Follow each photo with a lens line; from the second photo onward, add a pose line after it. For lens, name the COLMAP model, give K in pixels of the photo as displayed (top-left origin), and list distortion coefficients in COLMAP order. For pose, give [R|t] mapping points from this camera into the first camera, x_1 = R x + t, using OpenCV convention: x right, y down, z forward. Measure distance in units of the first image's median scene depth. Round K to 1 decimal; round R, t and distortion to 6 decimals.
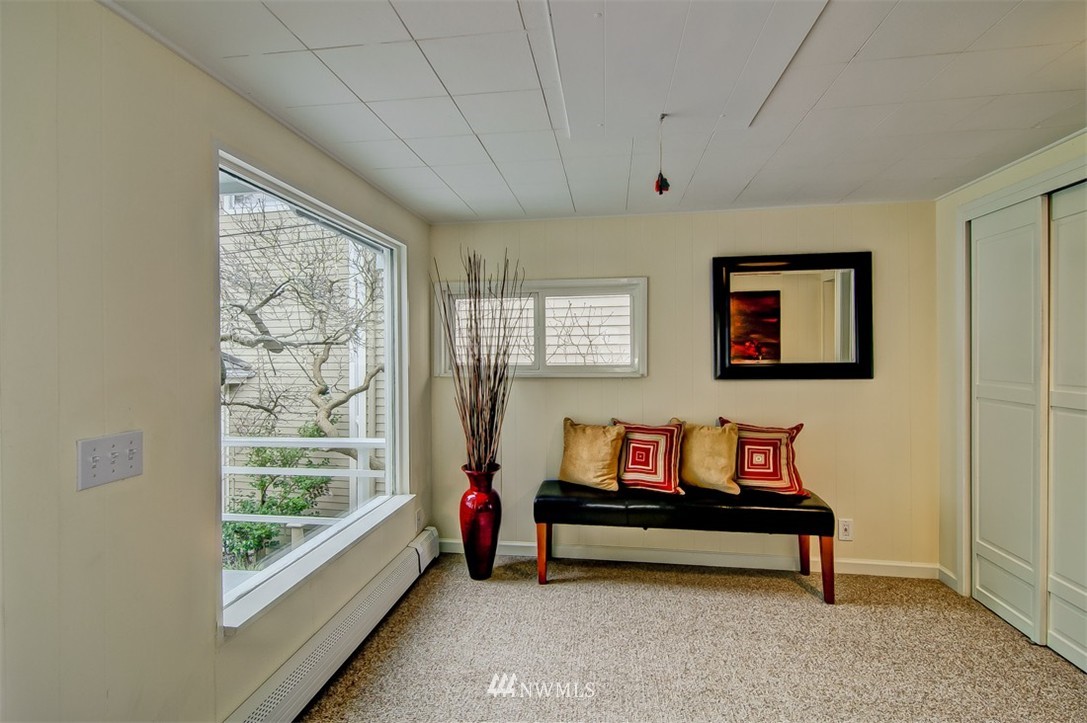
lens RADIAL K [[513.2, 0, 540.8], [0, 513.2, 350.2], [0, 0, 1]] dist [0.004209, -0.002593]
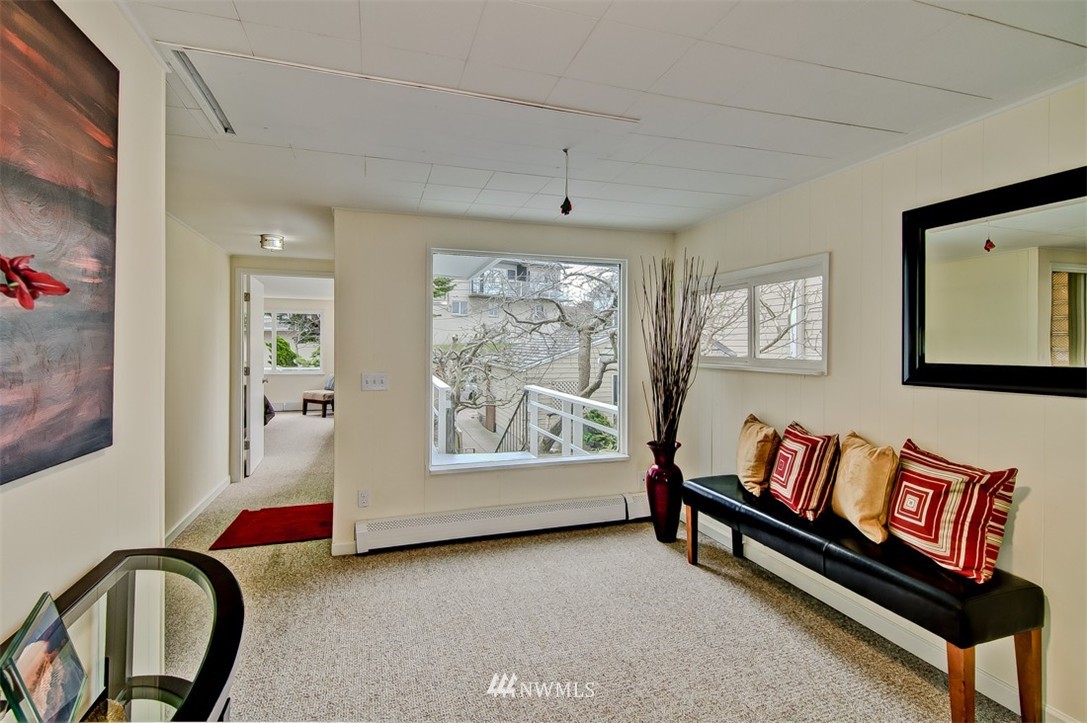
lens RADIAL K [[513.2, 0, 531.9], [0, 513.2, 347.7], [0, 0, 1]] dist [0.004209, -0.002593]
pose [[0.423918, 0.010450, -0.905640, 0.801473], [-0.003726, 0.999945, 0.009793, 0.001199], [0.905693, -0.000777, 0.423934, 0.248863]]
